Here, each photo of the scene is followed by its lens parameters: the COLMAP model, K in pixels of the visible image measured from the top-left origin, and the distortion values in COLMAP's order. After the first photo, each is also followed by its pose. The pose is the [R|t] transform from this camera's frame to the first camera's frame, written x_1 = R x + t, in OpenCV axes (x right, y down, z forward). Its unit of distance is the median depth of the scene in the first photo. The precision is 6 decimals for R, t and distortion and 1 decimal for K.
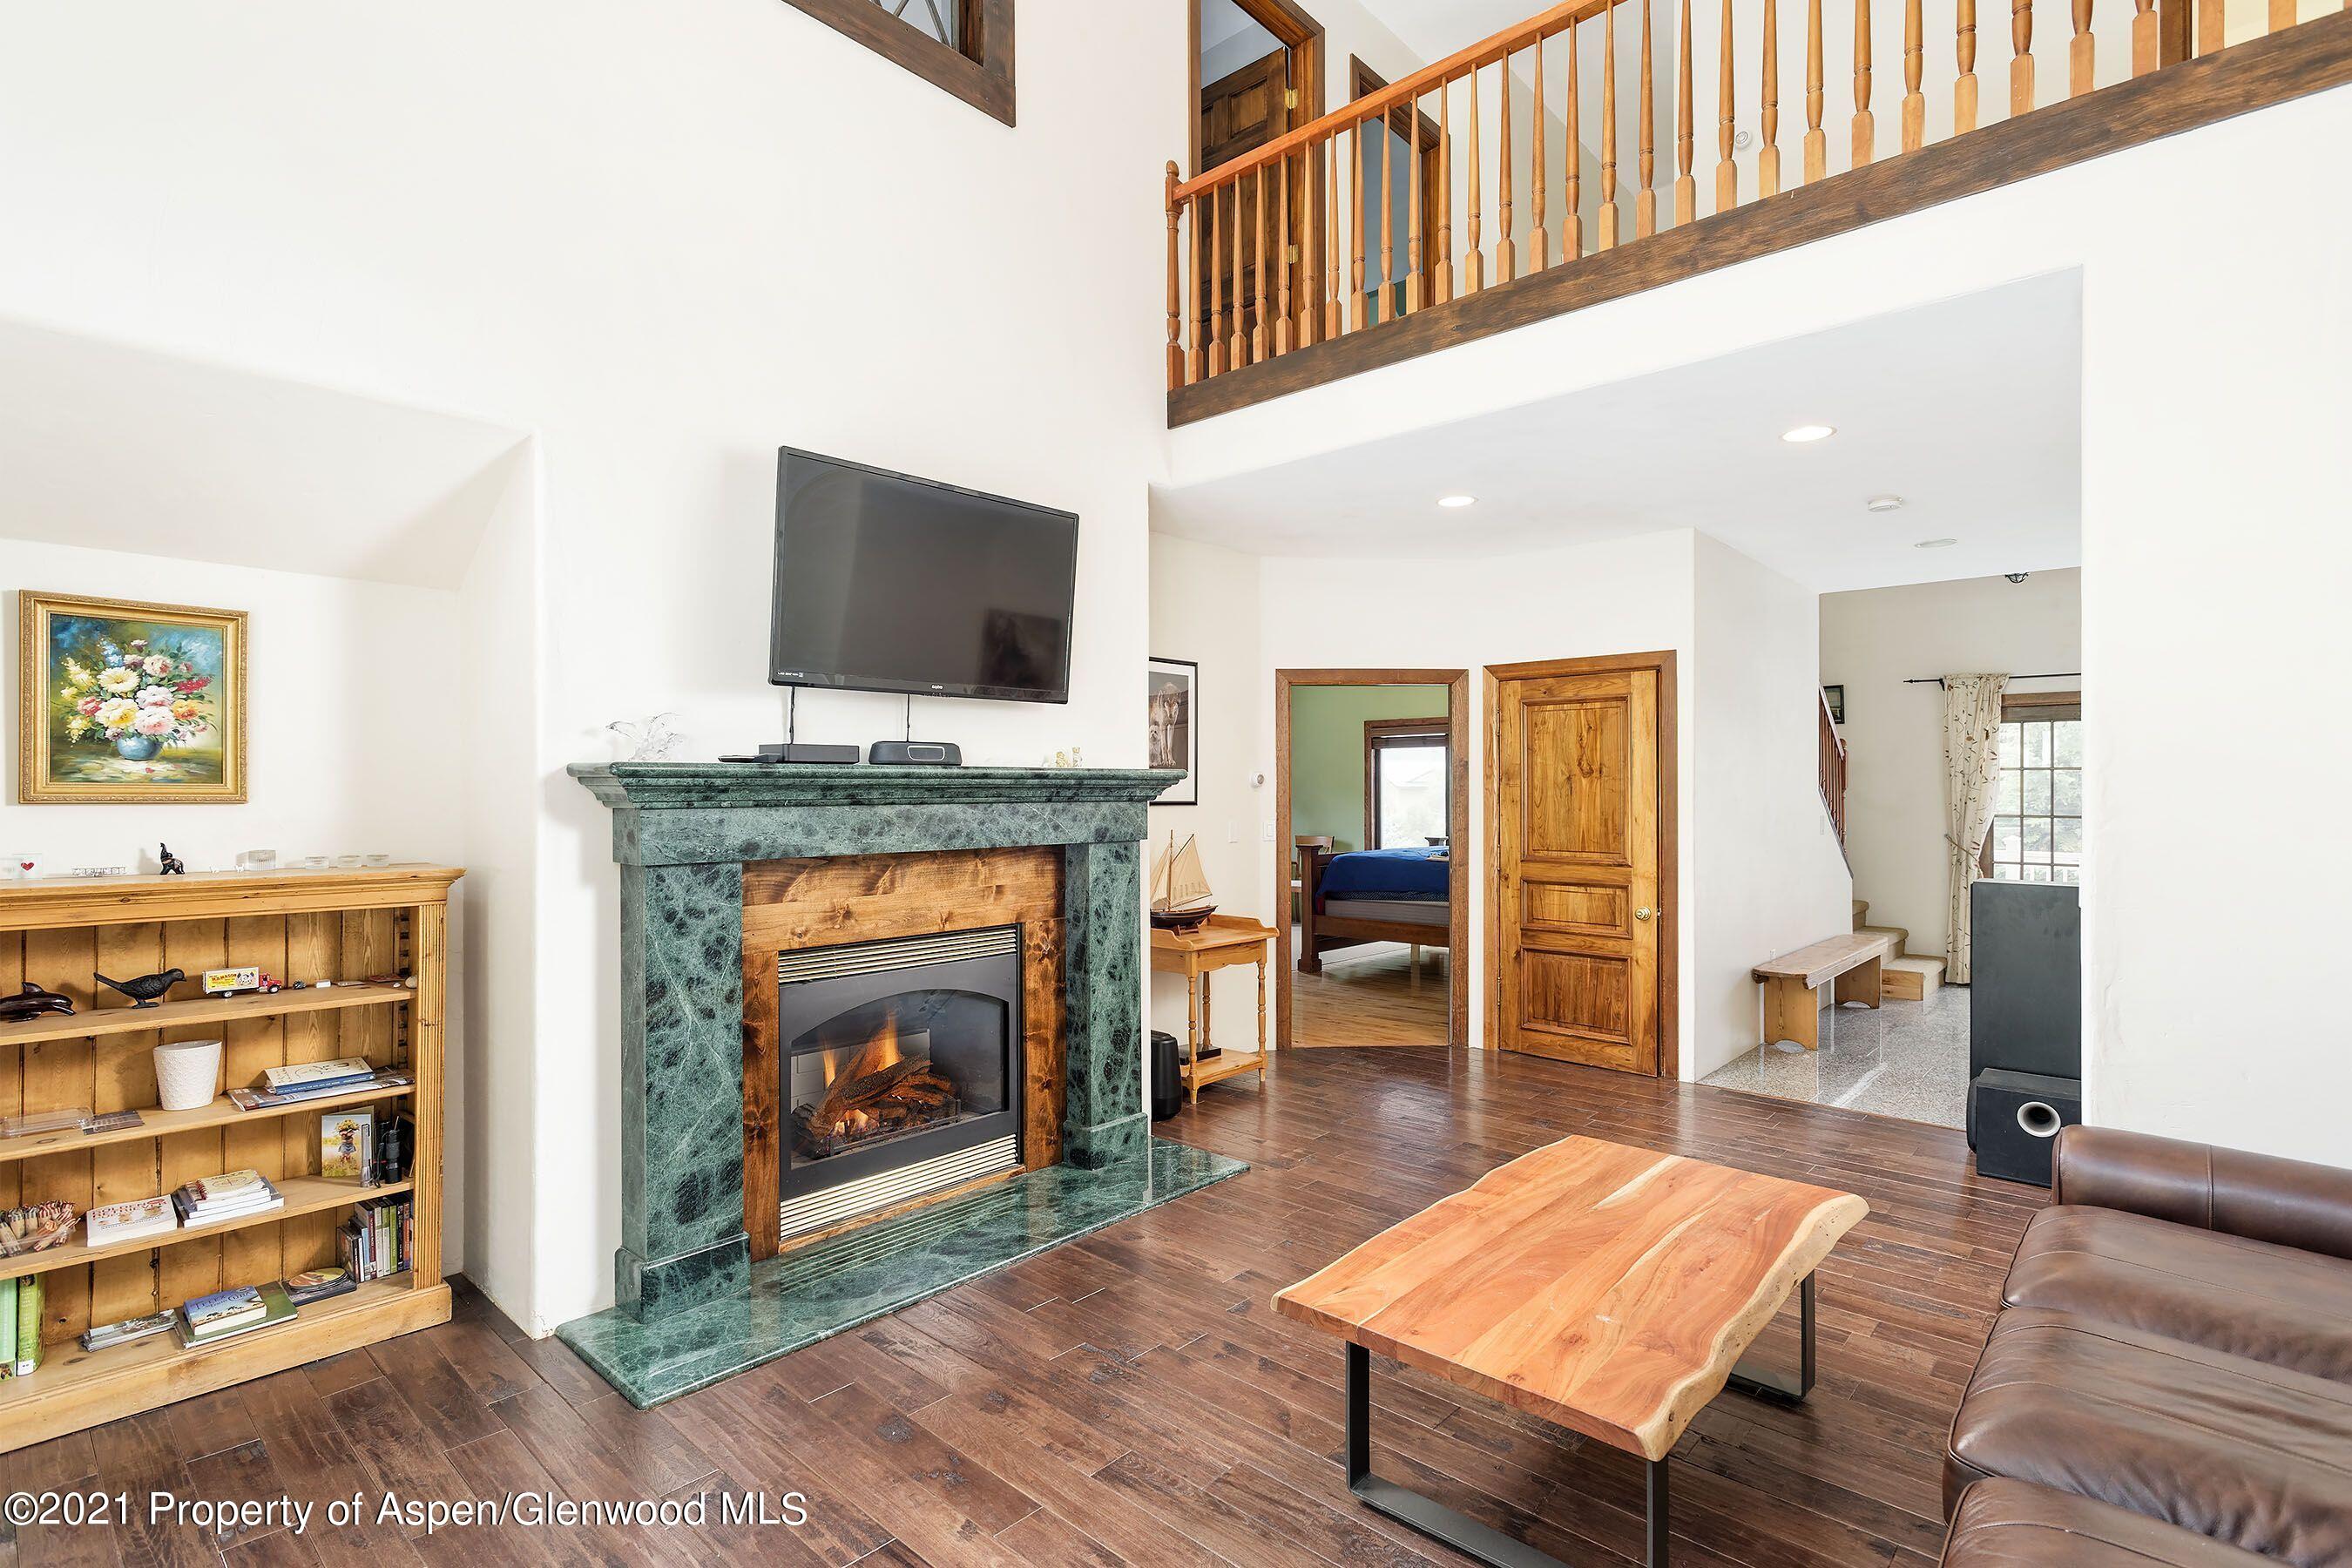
lens RADIAL K [[1123.6, 0, 1238.8], [0, 1123.6, 787.7], [0, 0, 1]] dist [-0.025388, 0.034171]
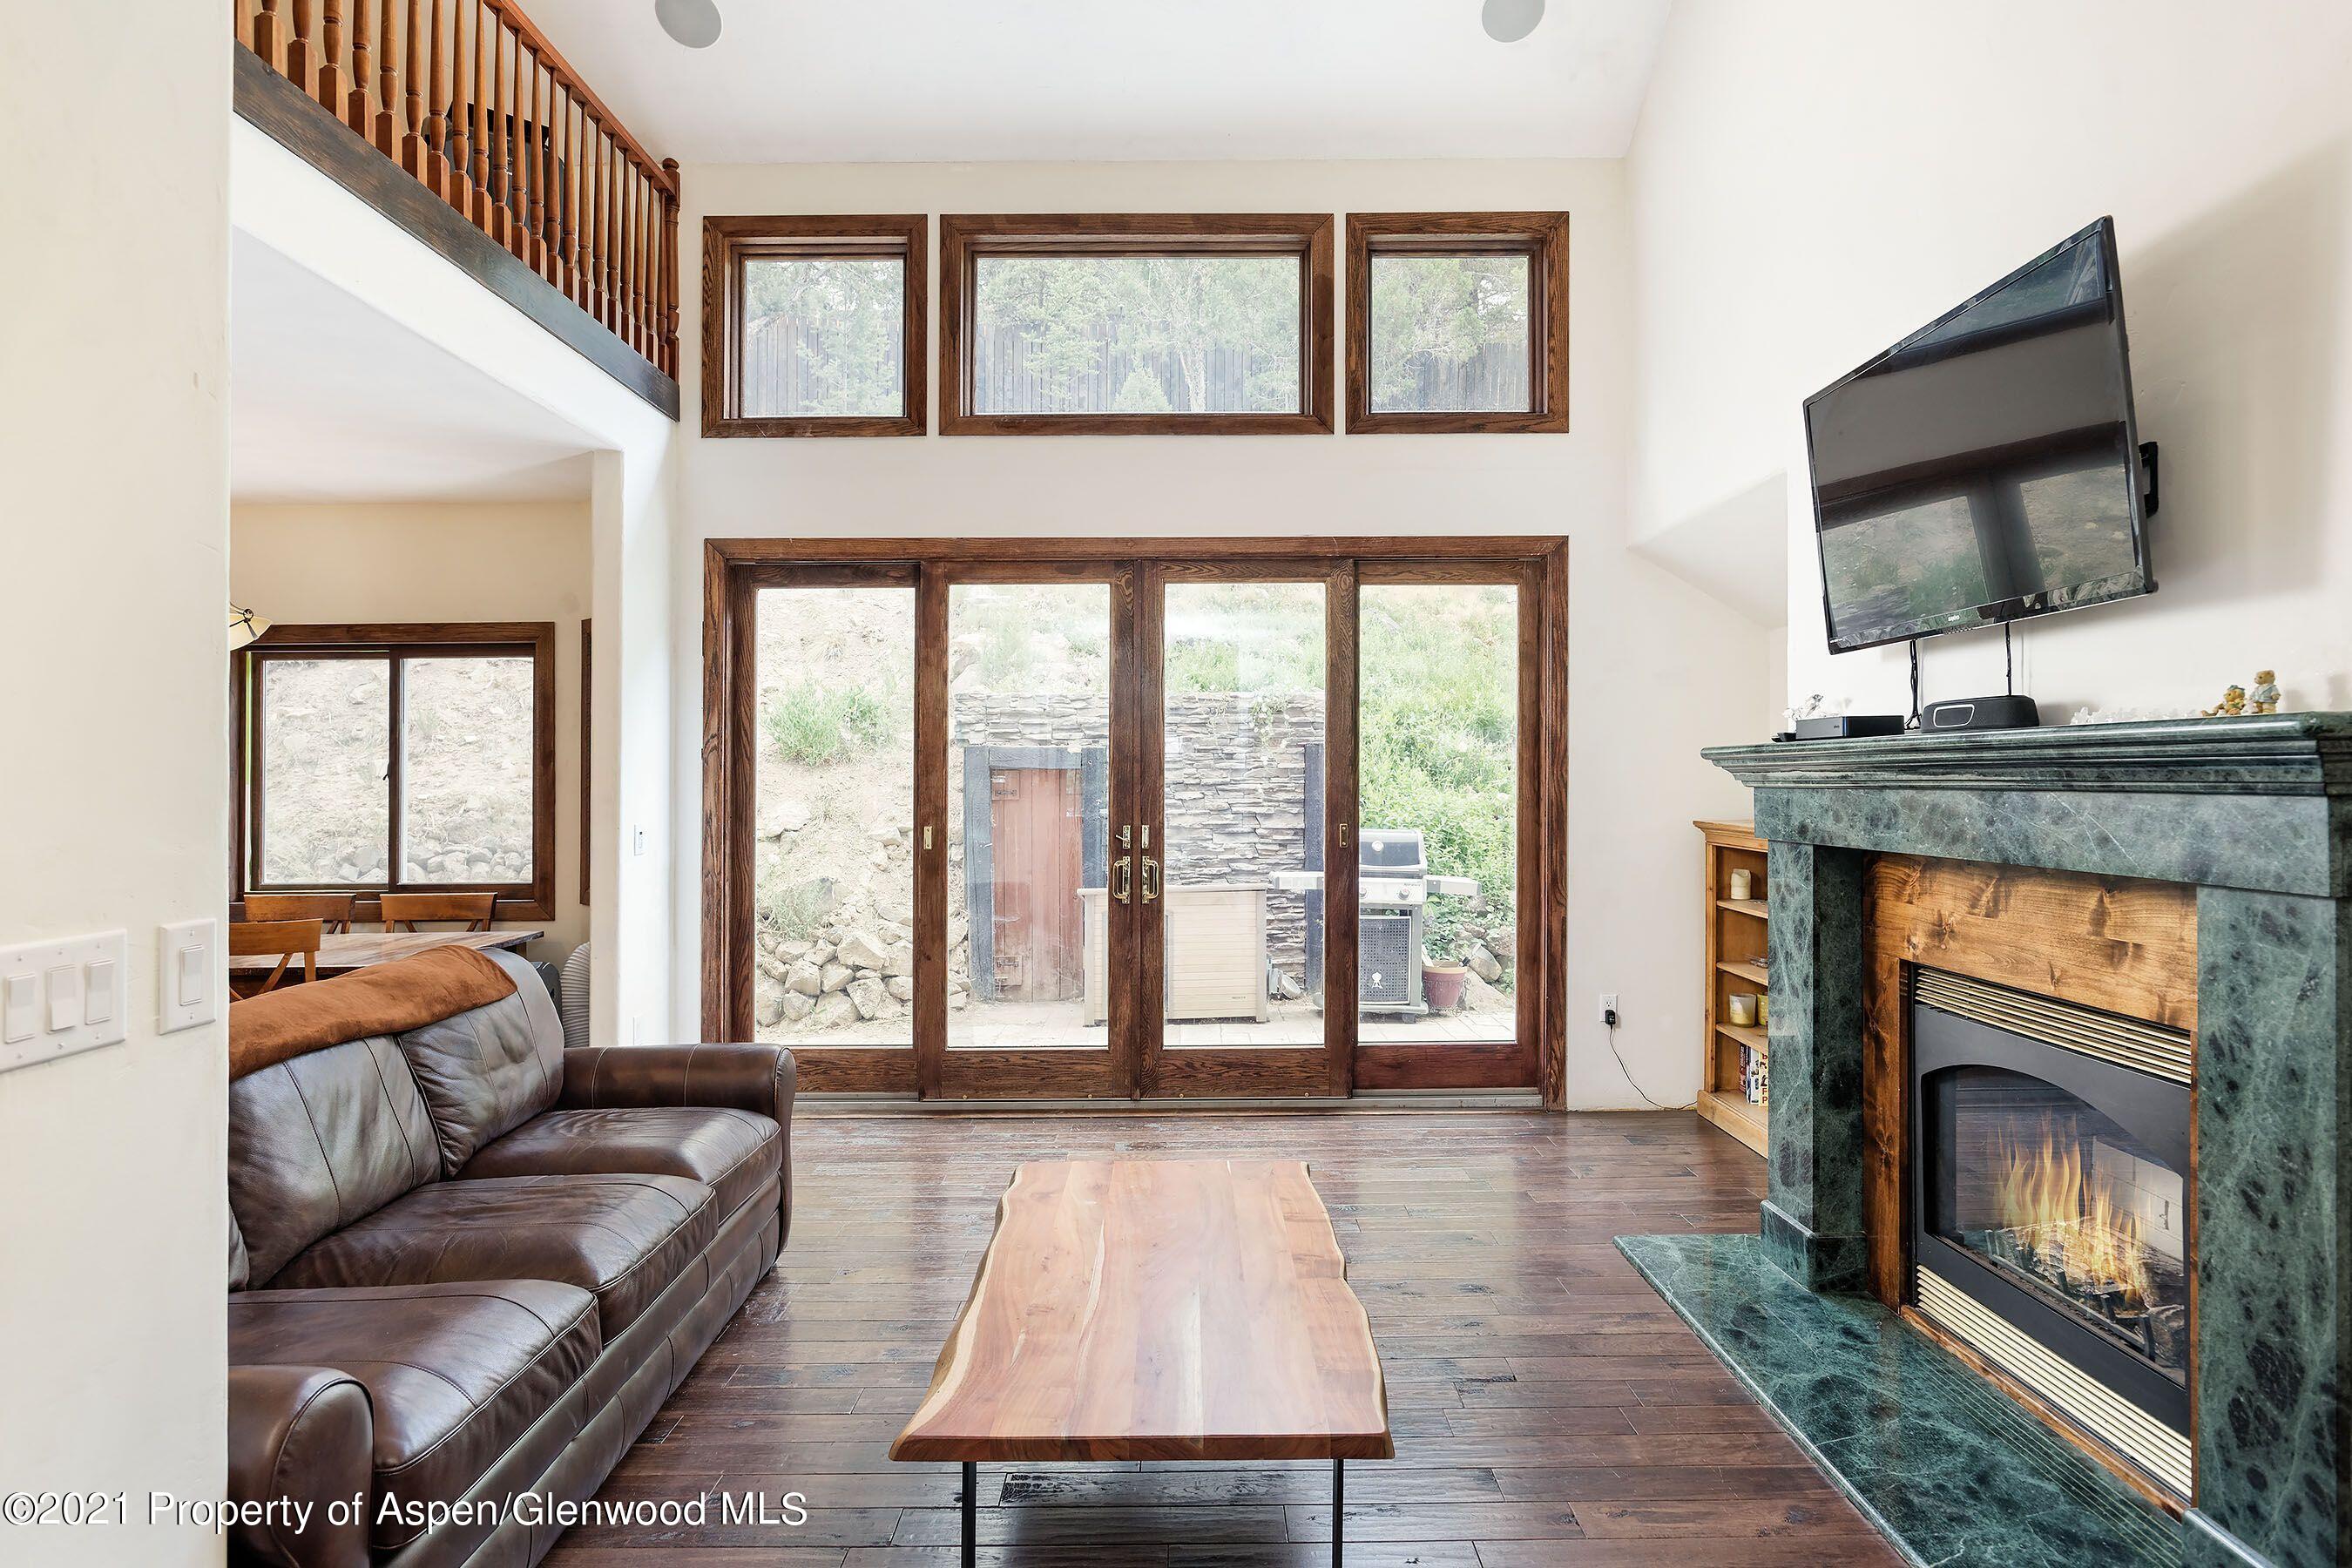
lens RADIAL K [[1144.2, 0, 1176.0], [0, 1144.2, 784.0], [0, 0, 1]] dist [0.001980, 0.001253]
pose [[-0.740806, 0.006544, -0.671687, 0.491389], [0.002864, 0.999974, 0.006584, 0.004746], [0.671713, 0.002954, -0.740806, 1.077769]]
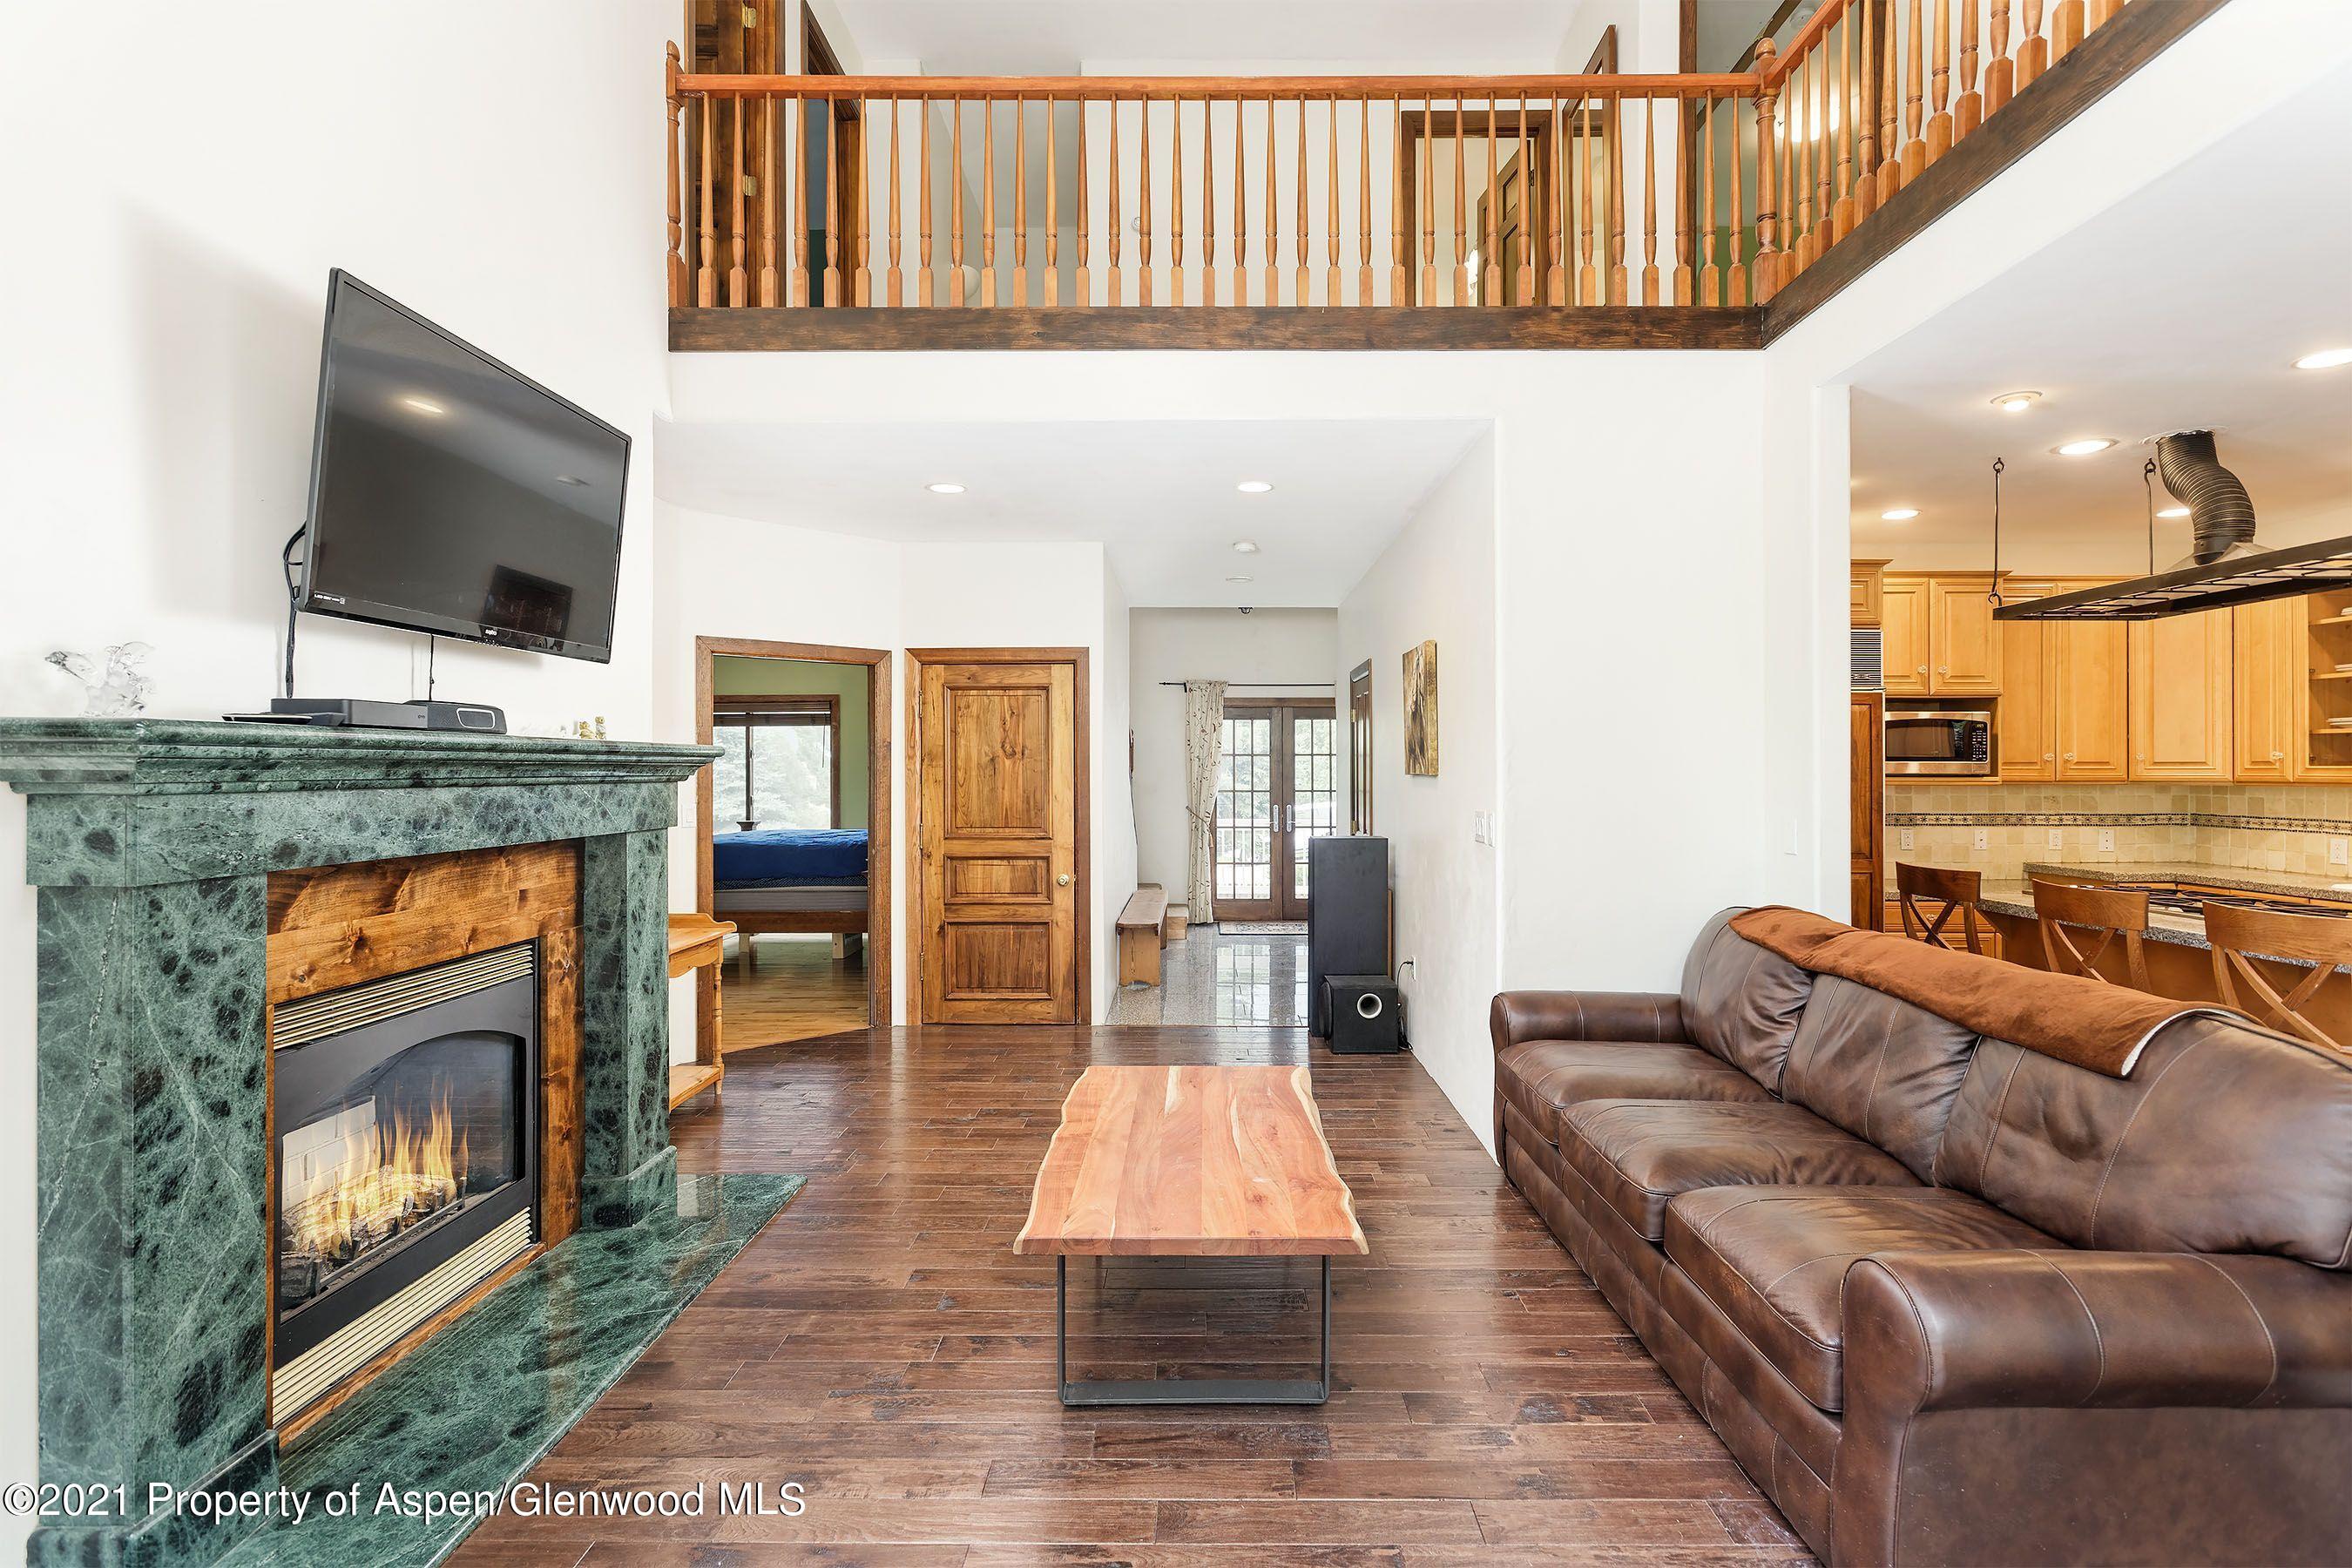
lens RADIAL K [[1110.8, 0, 1176.1], [0, 1110.8, 763.8], [0, 0, 1]] dist [-0.002359, 0.000948]
pose [[0.750825, 0.004628, 0.660485, -0.375401], [0.000026, 0.999975, -0.007037, 0.004407], [-0.660501, 0.005301, 0.750806, 0.114802]]
